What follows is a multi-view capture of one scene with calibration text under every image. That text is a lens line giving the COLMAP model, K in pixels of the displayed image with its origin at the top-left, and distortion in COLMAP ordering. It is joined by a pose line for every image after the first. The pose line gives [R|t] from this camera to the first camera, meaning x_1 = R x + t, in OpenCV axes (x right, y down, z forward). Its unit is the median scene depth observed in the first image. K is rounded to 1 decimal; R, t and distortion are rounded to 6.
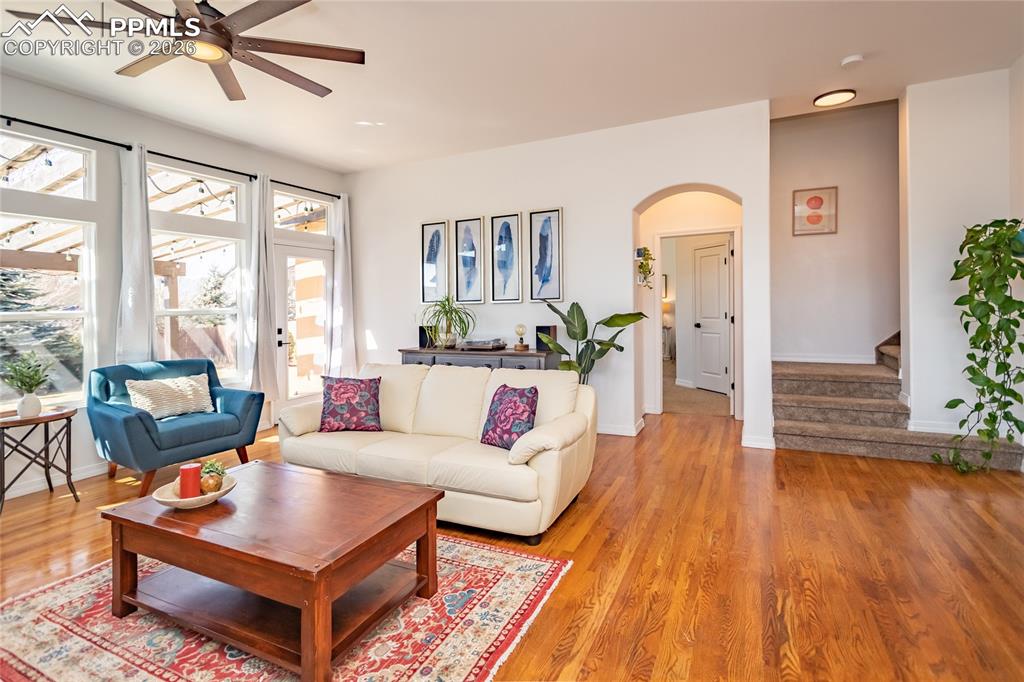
lens RADIAL K [[481.4, 0, 517.0], [0, 481.4, 310.2], [0, 0, 1]] dist [0.003327, 0.000719]
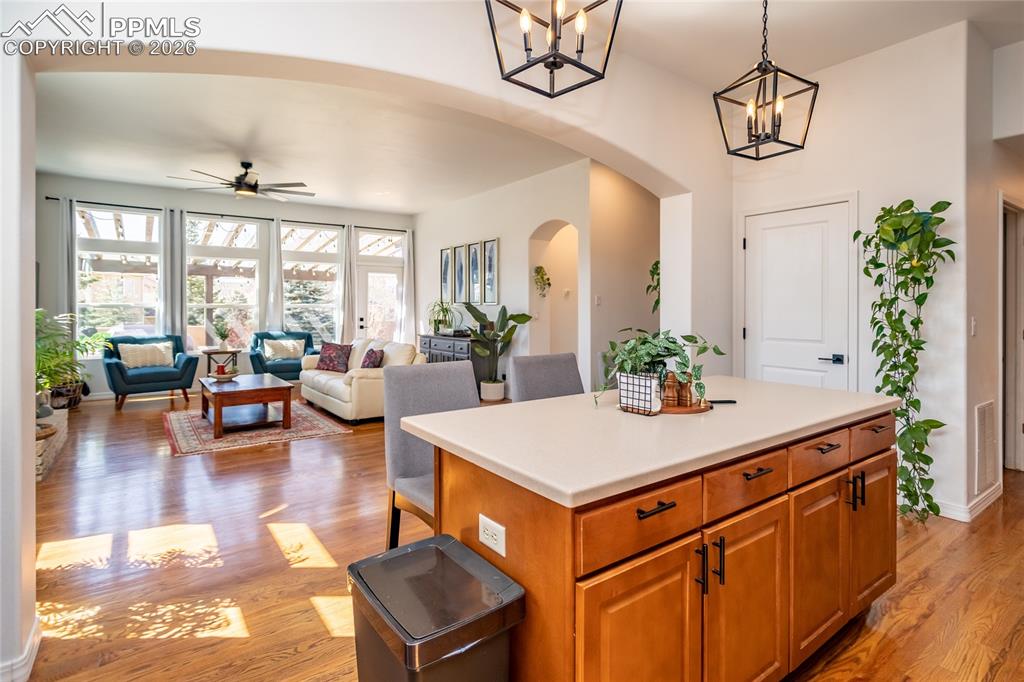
lens RADIAL K [[512.4, 0, 507.7], [0, 512.4, 306.1], [0, 0, 1]] dist [0.024599, 0.000257]
pose [[0.881294, 0.025807, -0.471862, 0.927968], [-0.030032, 0.999548, -0.001424, -0.015405], [0.471612, 0.015426, 0.881671, -0.341226]]
